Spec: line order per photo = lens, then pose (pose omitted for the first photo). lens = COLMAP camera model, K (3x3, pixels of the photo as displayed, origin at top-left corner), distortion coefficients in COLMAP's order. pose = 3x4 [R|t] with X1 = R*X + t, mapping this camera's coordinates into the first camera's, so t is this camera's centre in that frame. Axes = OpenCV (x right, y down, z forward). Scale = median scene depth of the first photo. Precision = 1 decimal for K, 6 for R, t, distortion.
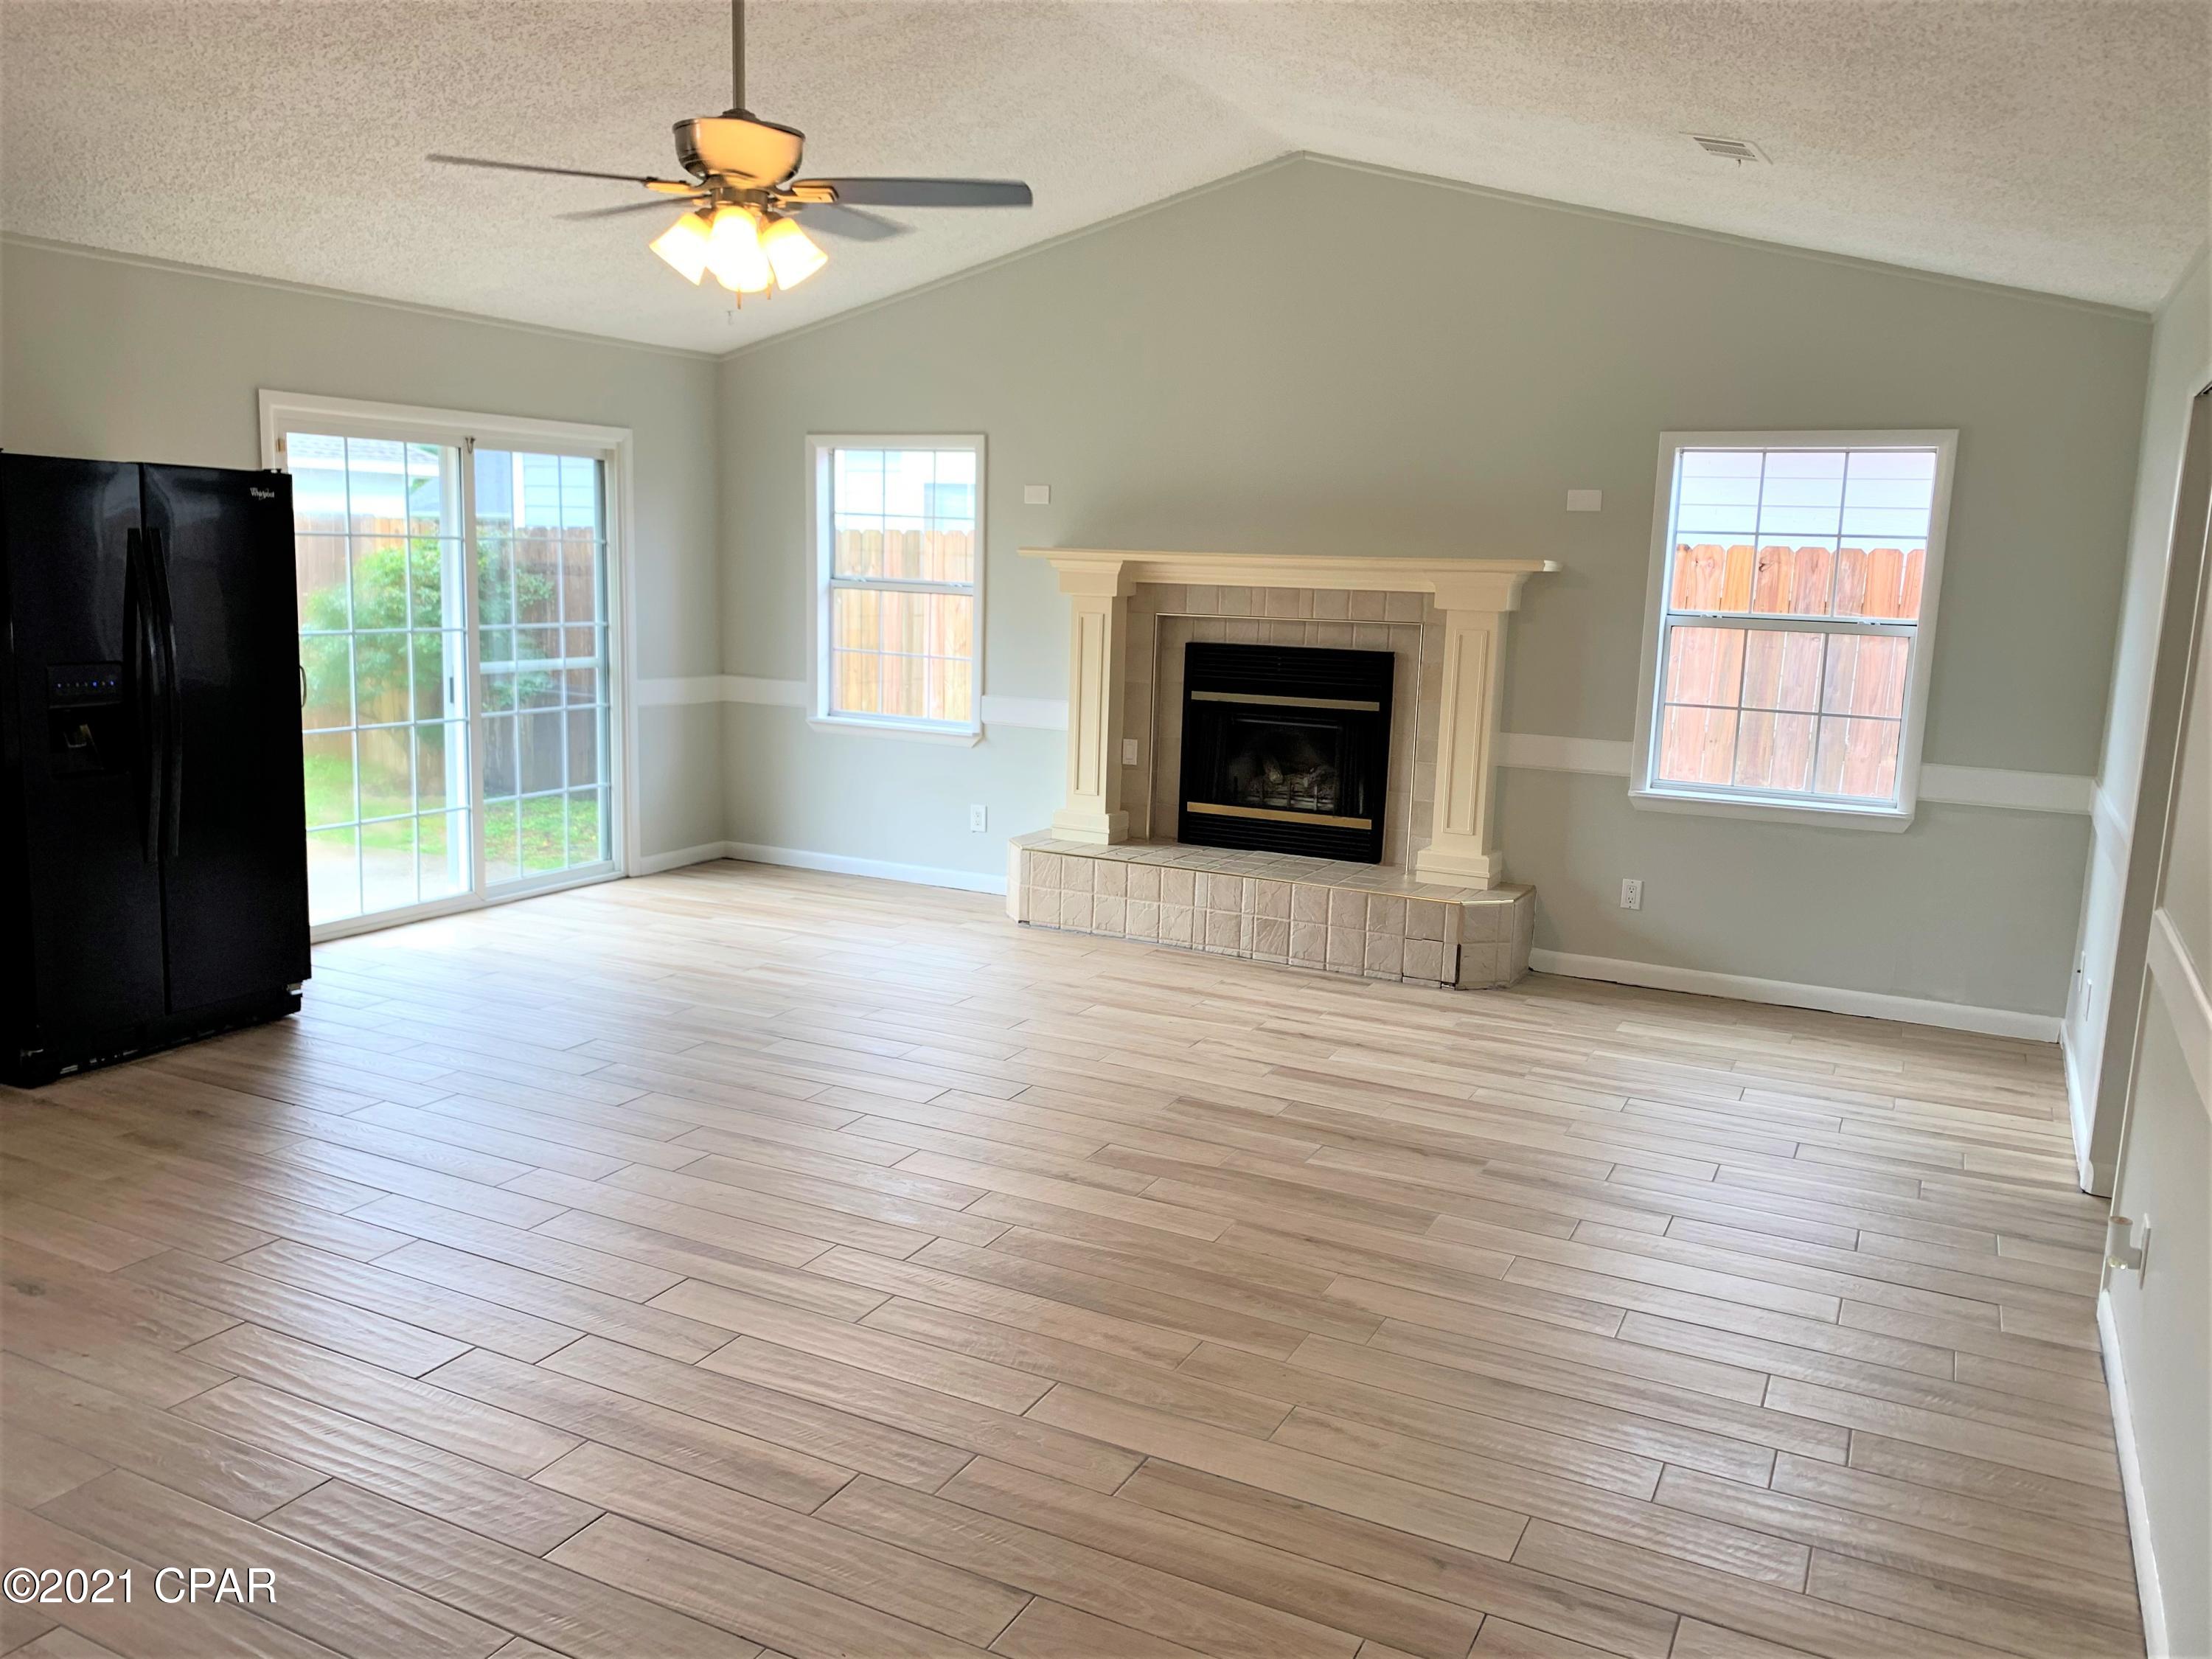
lens RADIAL K [[1710.3, 0, 1095.6], [0, 1710.3, 823.1], [0, 0, 1]] dist [0.031029, -0.009207]
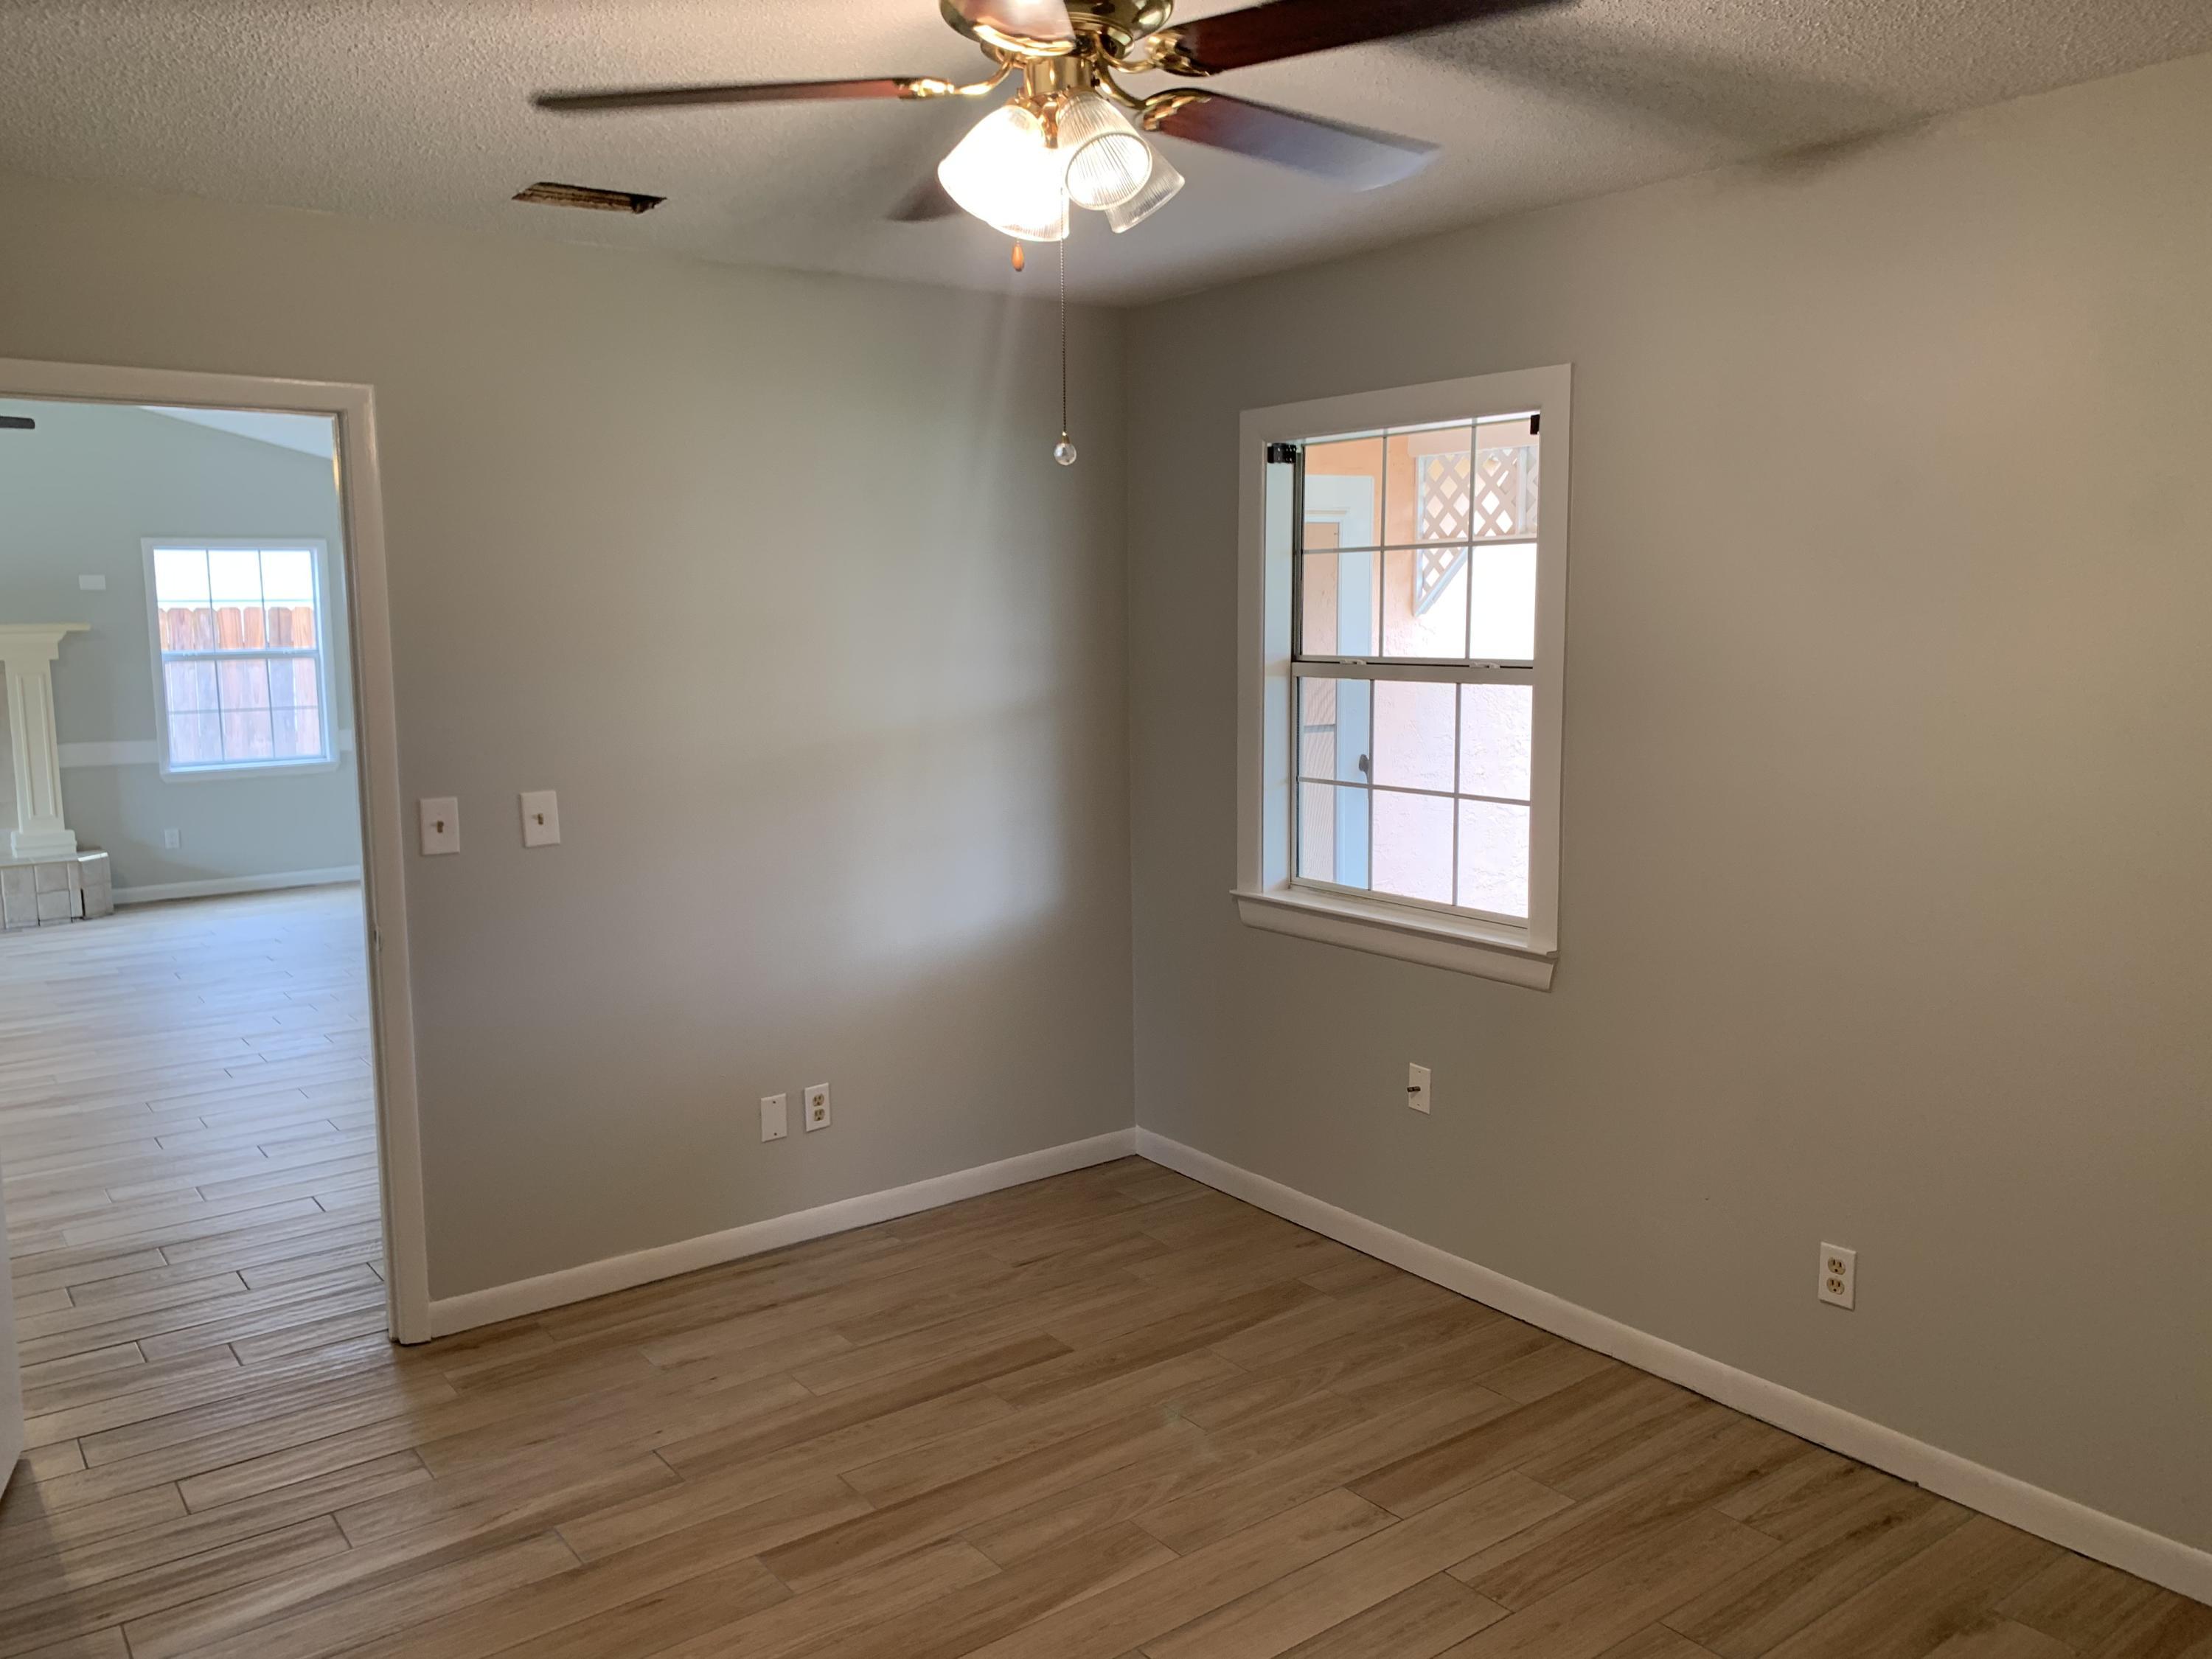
lens RADIAL K [[1710.3, 0, 1102.9], [0, 1710.3, 821.6], [0, 0, 1]] dist [0.031029, -0.009207]
pose [[0.426993, -0.152576, 0.891290, -0.703334], [0.173912, 0.981117, 0.084637, 0.040950], [-0.887373, 0.118867, 0.445465, -0.416674]]
